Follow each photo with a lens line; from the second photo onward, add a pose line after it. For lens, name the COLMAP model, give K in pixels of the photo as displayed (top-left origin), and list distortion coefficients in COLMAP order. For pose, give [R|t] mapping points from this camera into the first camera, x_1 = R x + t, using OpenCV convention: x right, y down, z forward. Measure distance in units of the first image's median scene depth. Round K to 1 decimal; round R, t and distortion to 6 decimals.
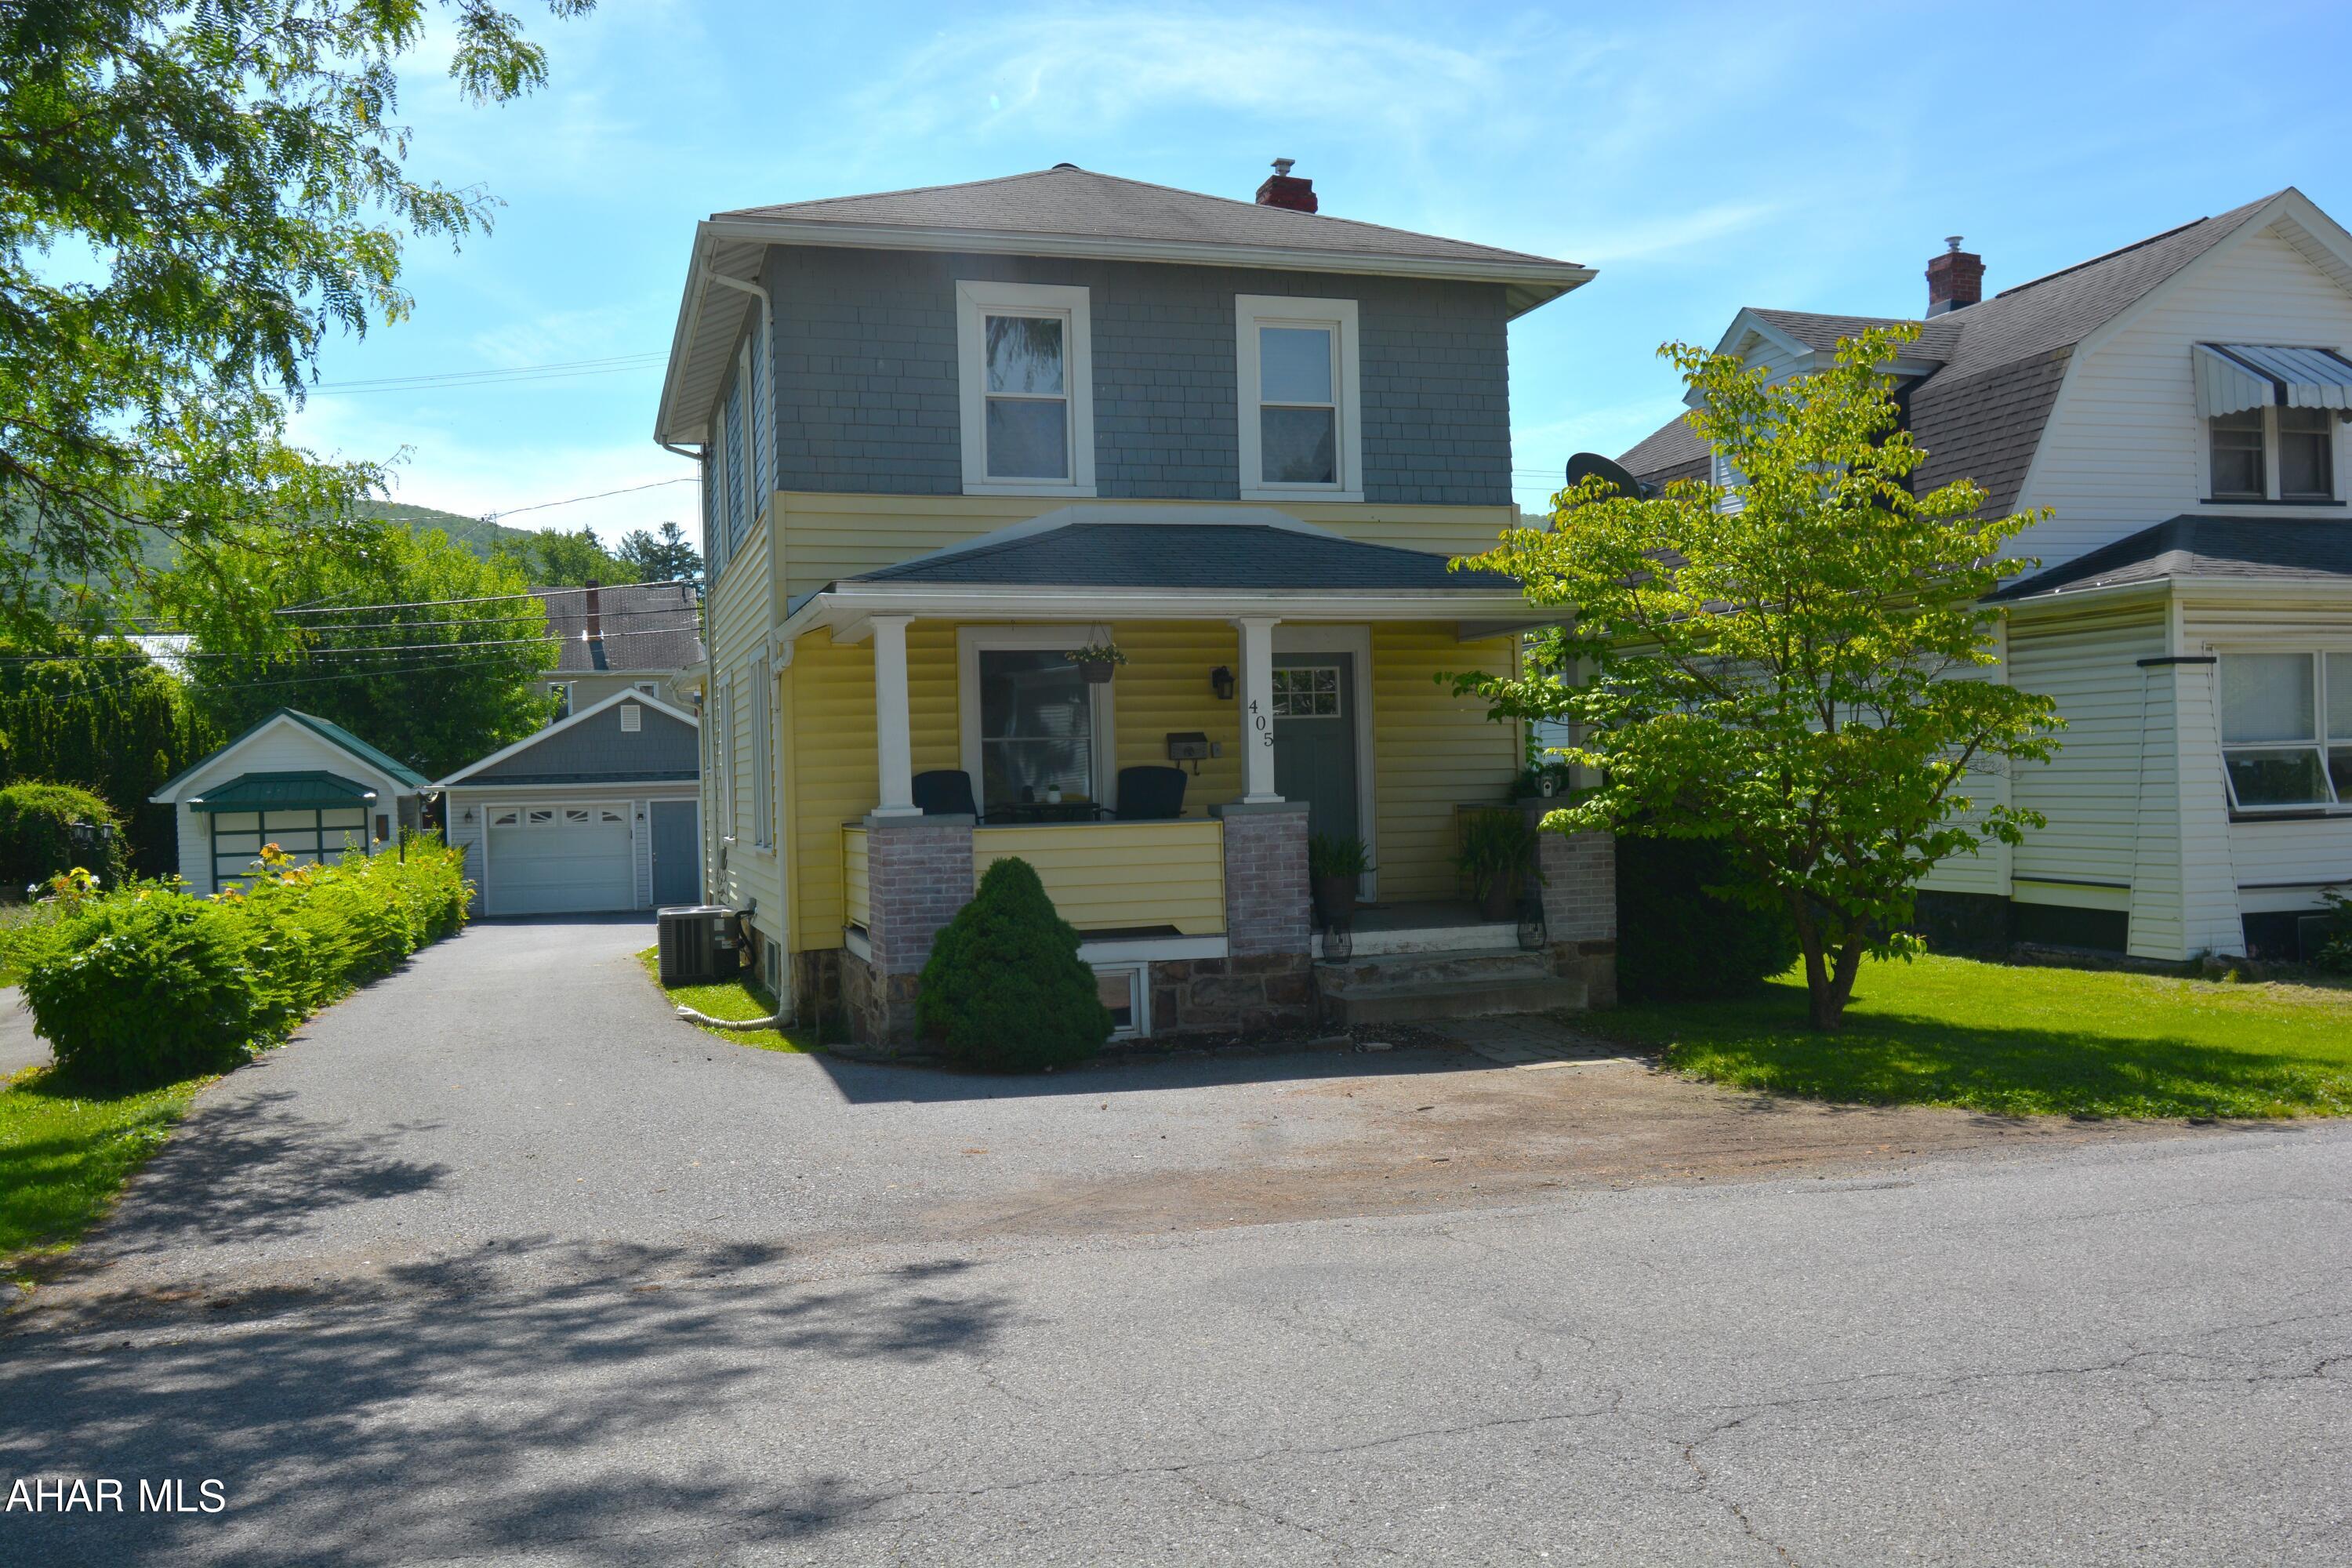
lens RADIAL K [[1988.5, 0, 1176.0], [0, 1988.5, 784.0], [0, 0, 1]] dist [-0.002936, -0.000065]
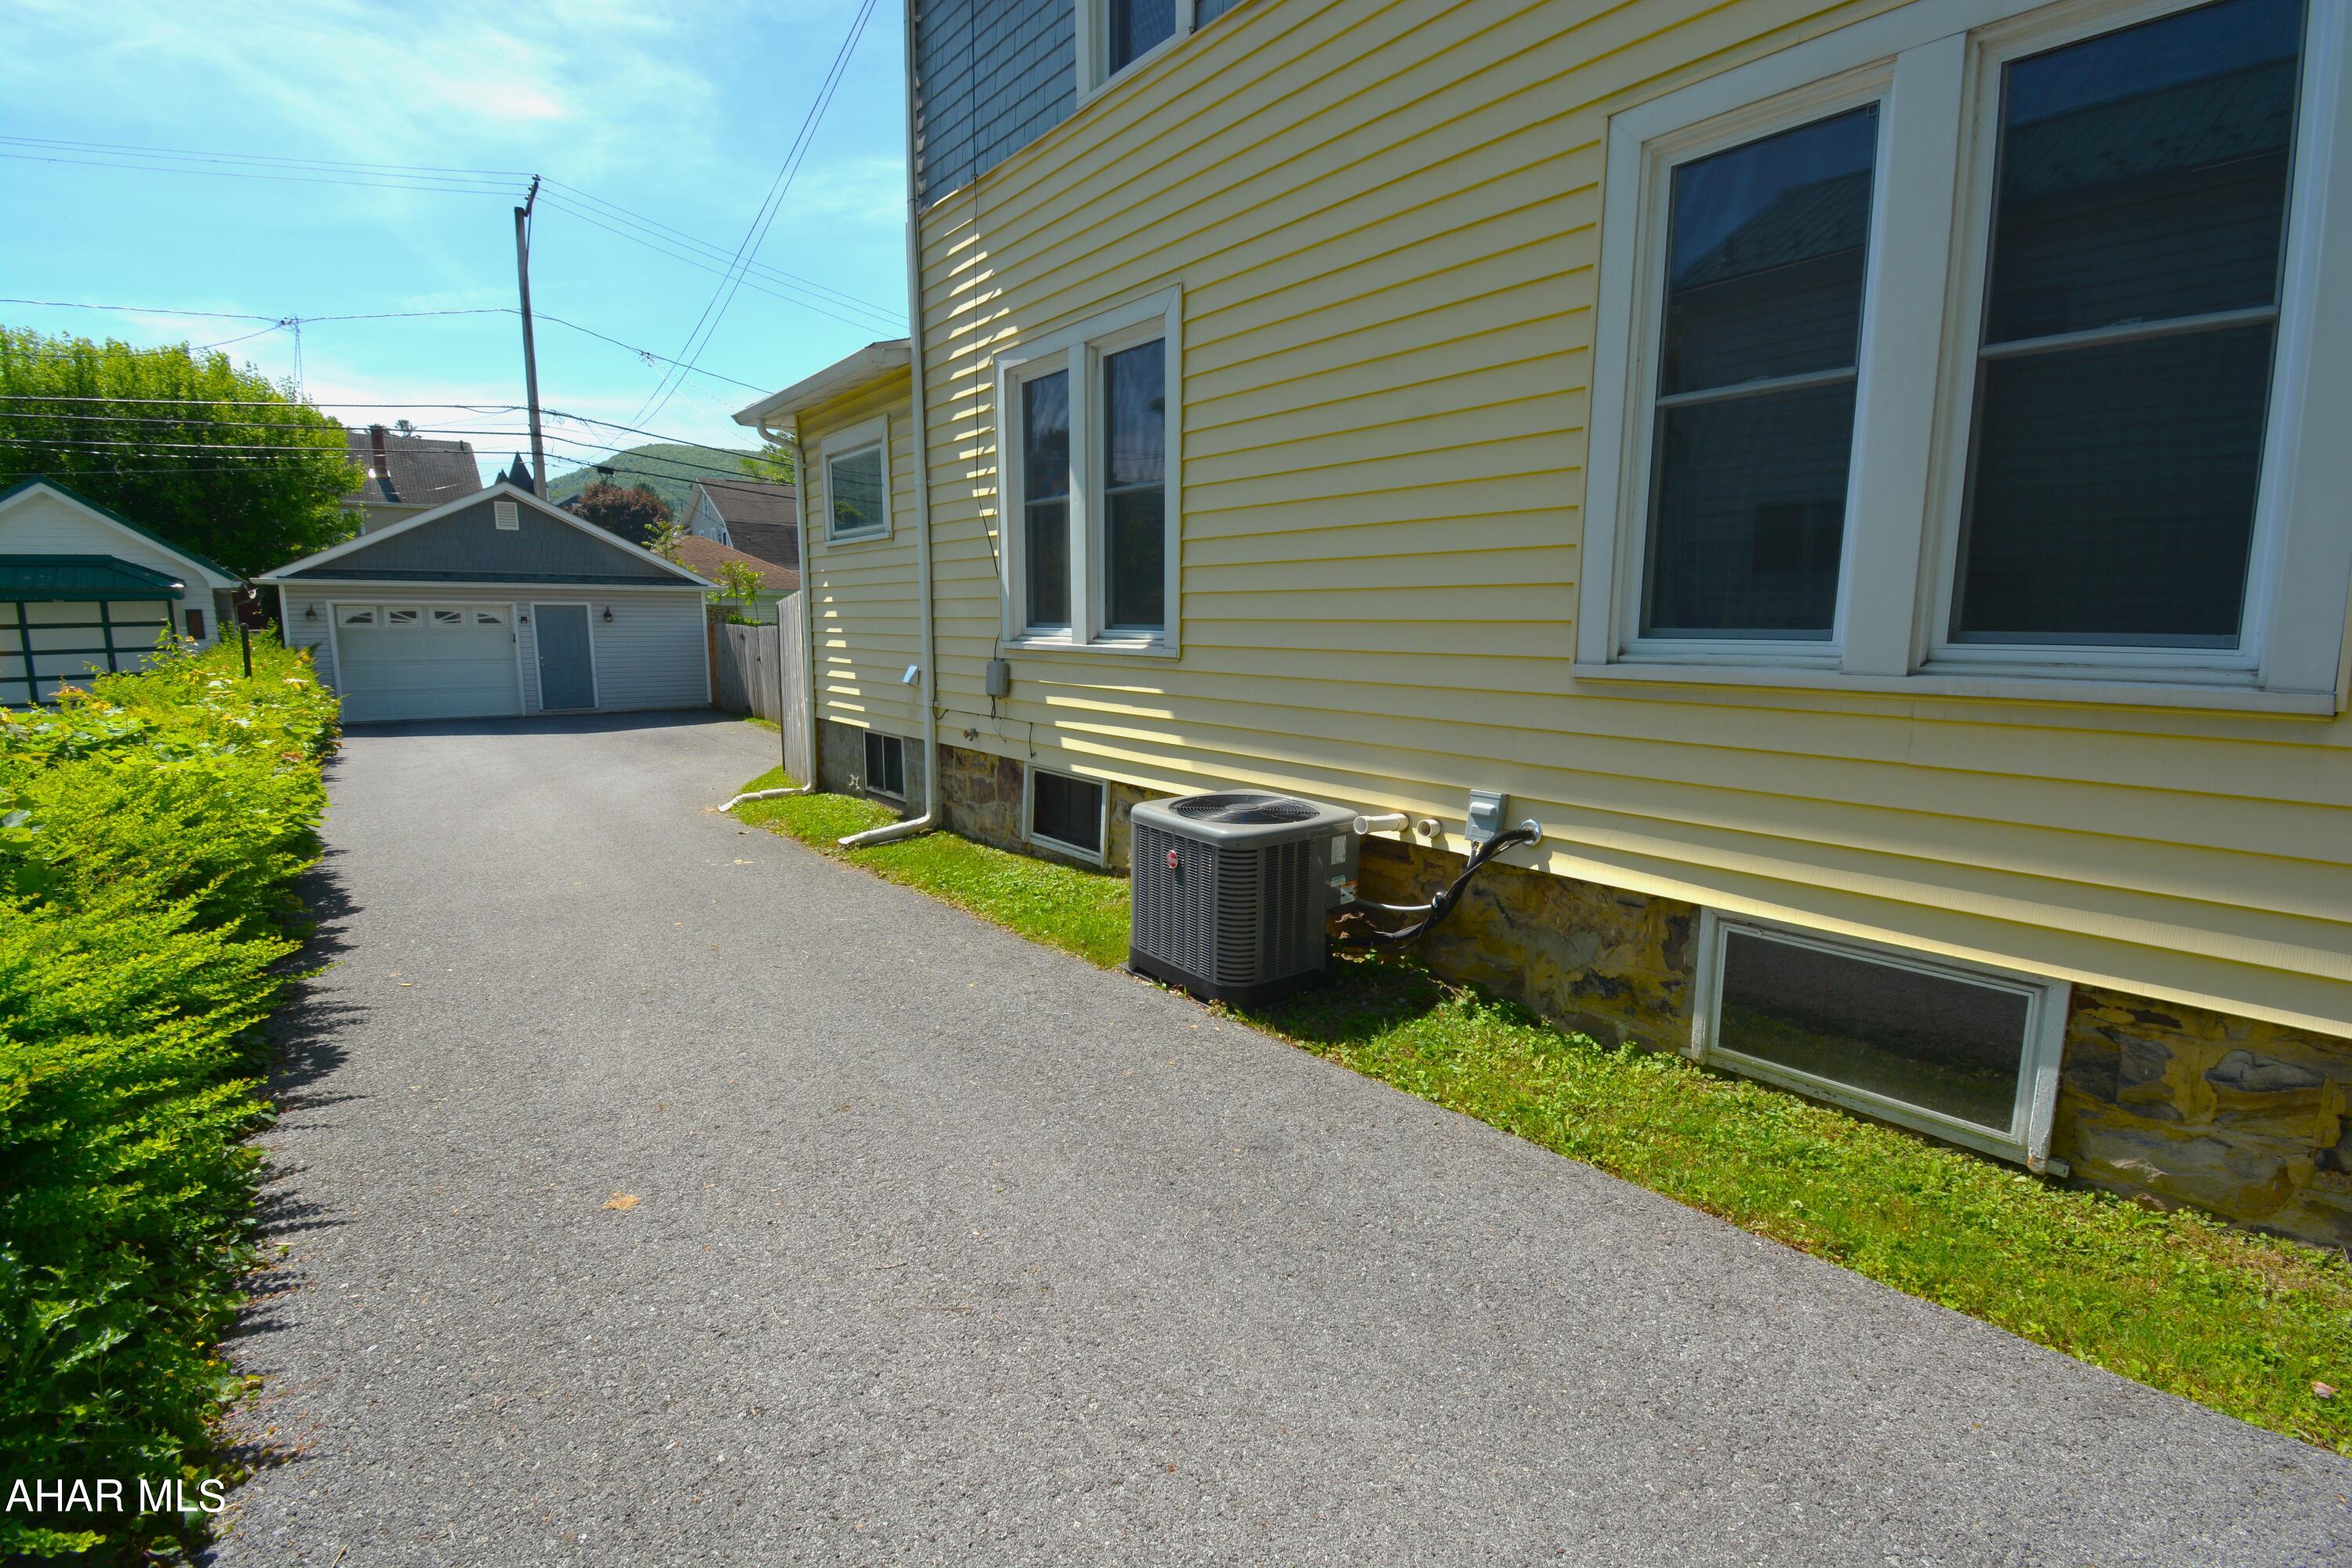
lens RADIAL K [[1017.4, 0, 1176.0], [0, 1017.4, 784.0], [0, 0, 1]] dist [0.001088, -0.018213]
pose [[0.919357, -0.030203, 0.392263, -0.176227], [-0.030245, 0.988673, 0.147010, 0.013546], [-0.392260, -0.147018, 0.908029, 0.418249]]
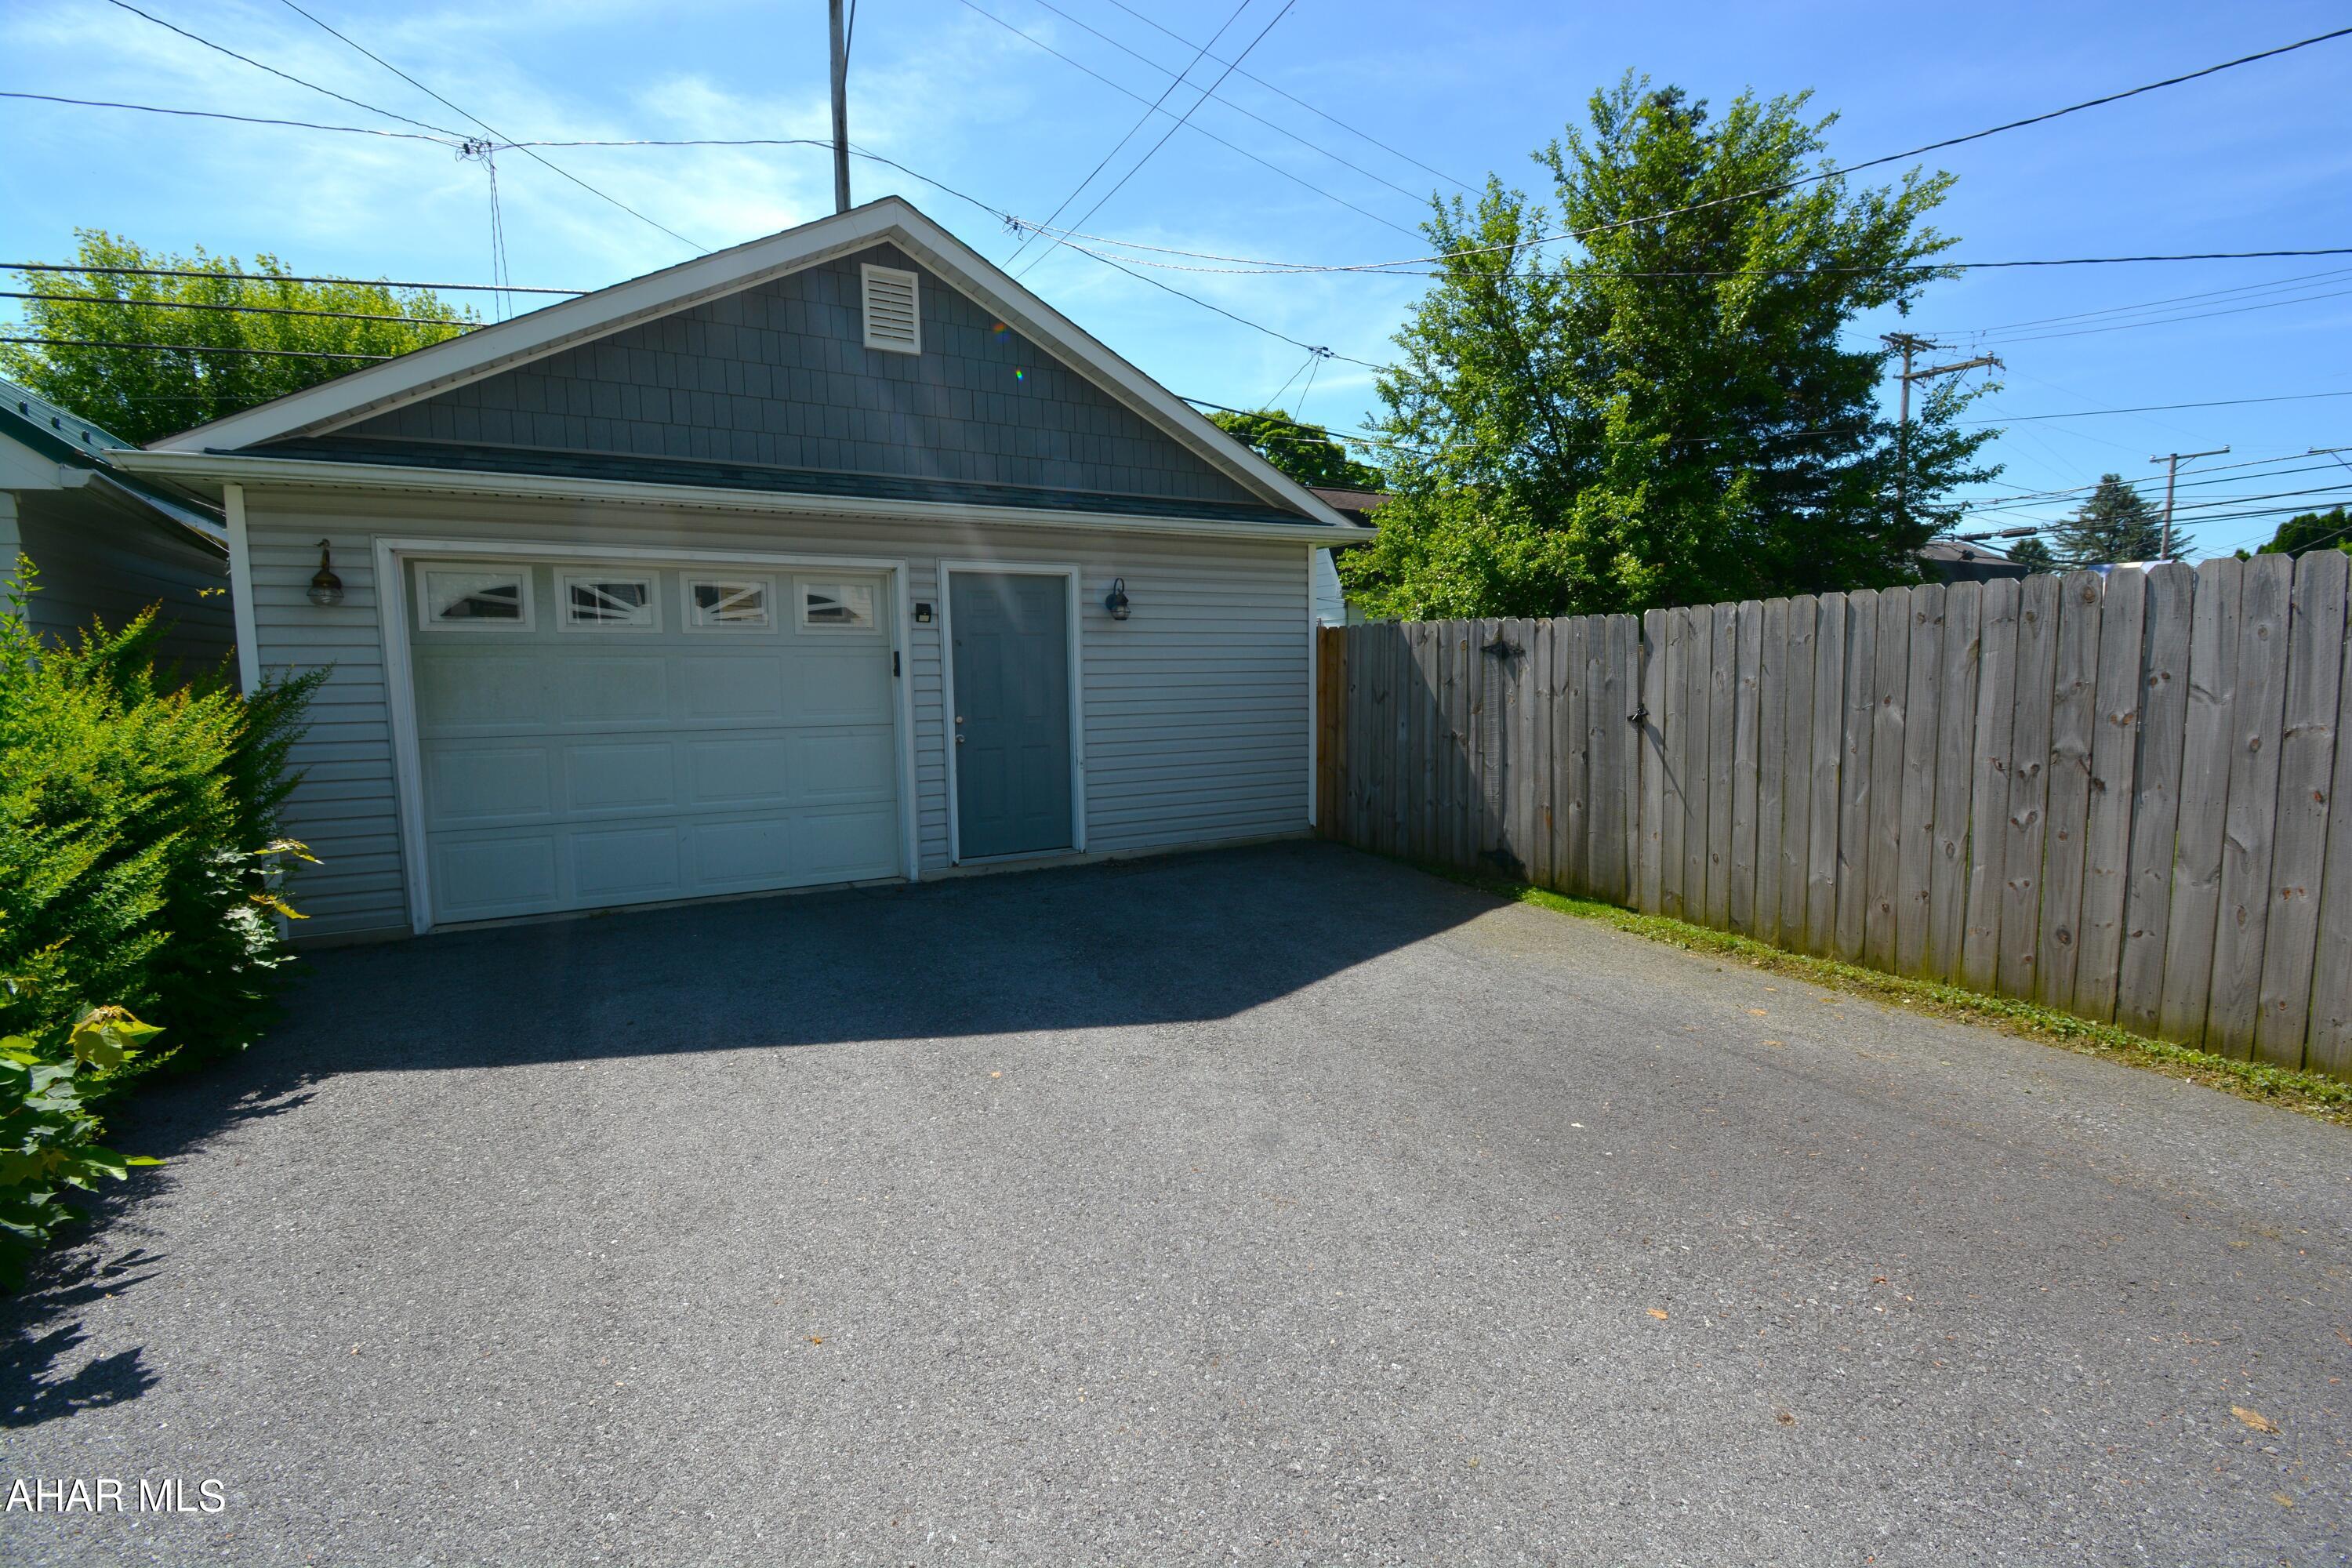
lens RADIAL K [[1017.4, 0, 1176.0], [0, 1017.4, 784.0], [0, 0, 1]] dist [0.001088, -0.018213]
pose [[0.974323, -0.008653, 0.224990, -0.272268], [-0.015383, 0.994368, 0.104859, 0.027563], [-0.224630, -0.105627, 0.968702, 0.833163]]
